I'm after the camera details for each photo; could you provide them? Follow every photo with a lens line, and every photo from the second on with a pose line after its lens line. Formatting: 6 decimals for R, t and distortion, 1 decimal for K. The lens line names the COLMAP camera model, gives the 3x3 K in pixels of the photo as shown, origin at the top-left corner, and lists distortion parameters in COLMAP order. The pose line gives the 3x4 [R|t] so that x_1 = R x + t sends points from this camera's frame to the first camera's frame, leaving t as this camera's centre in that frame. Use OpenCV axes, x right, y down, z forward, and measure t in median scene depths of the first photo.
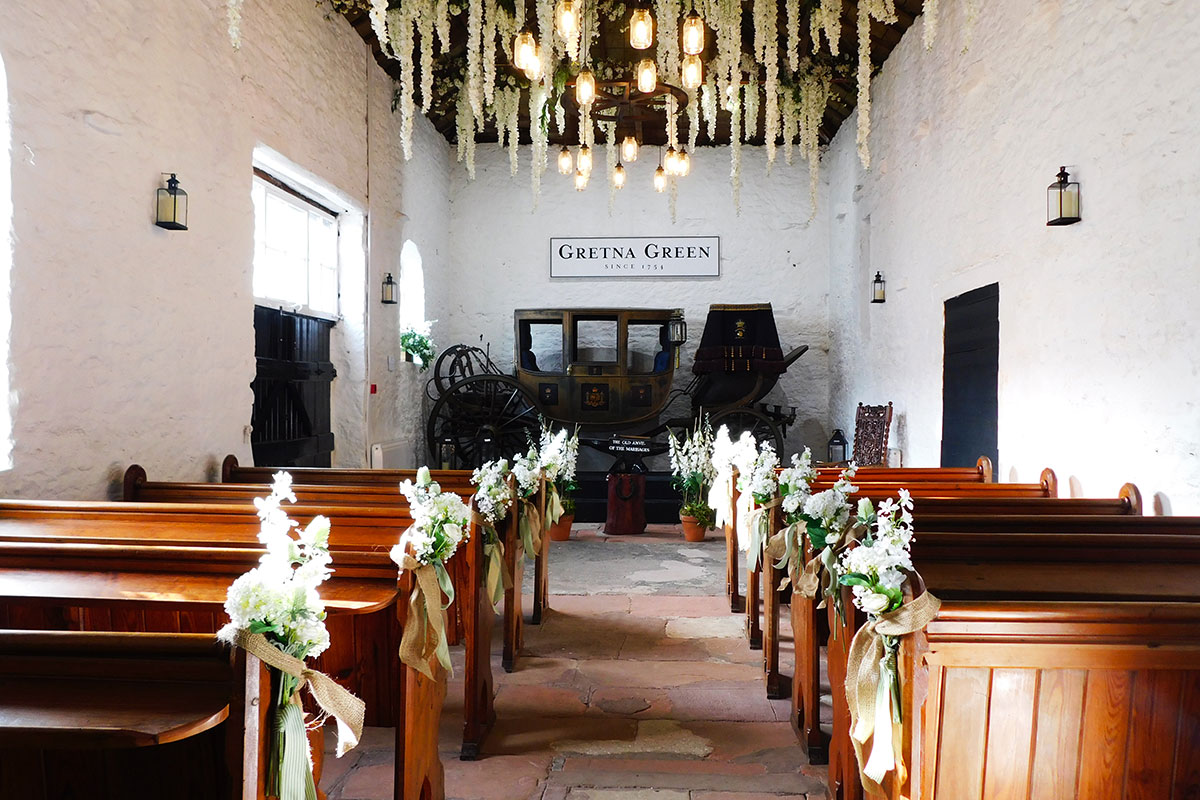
lens RADIAL K [[1820.0, 0, 600.0], [0, 1820.0, 400.0], [0, 0, 1]] dist [0.081192, 0.018999]
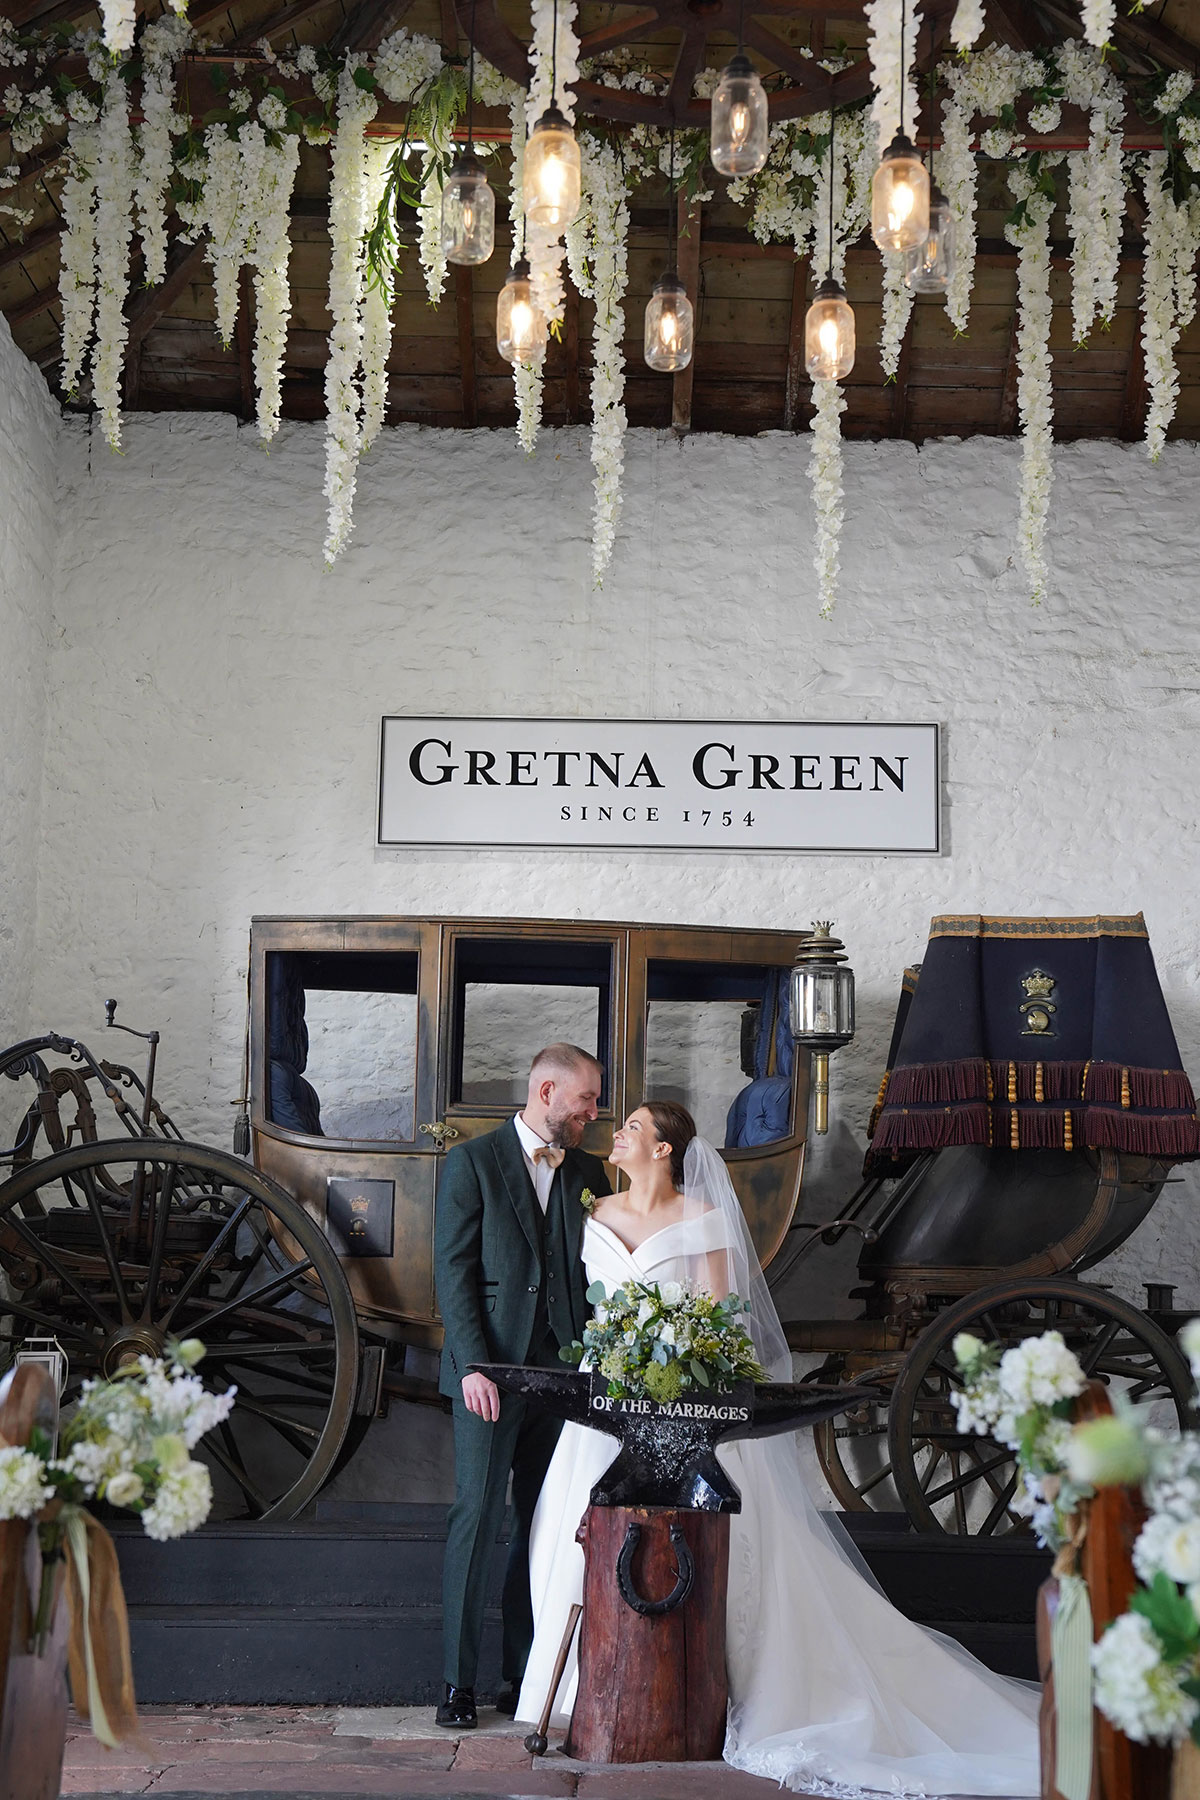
lens RADIAL K [[2730.0, 0, 600.0], [0, 2730.0, 900.0], [0, 0, 1]] dist [0.081192, 0.018999]
pose [[0.997506, 0.029856, 0.063953, -0.019430], [-0.016429, 0.979452, -0.201006, 0.032083], [-0.068640, 0.199454, 0.977500, 0.563883]]
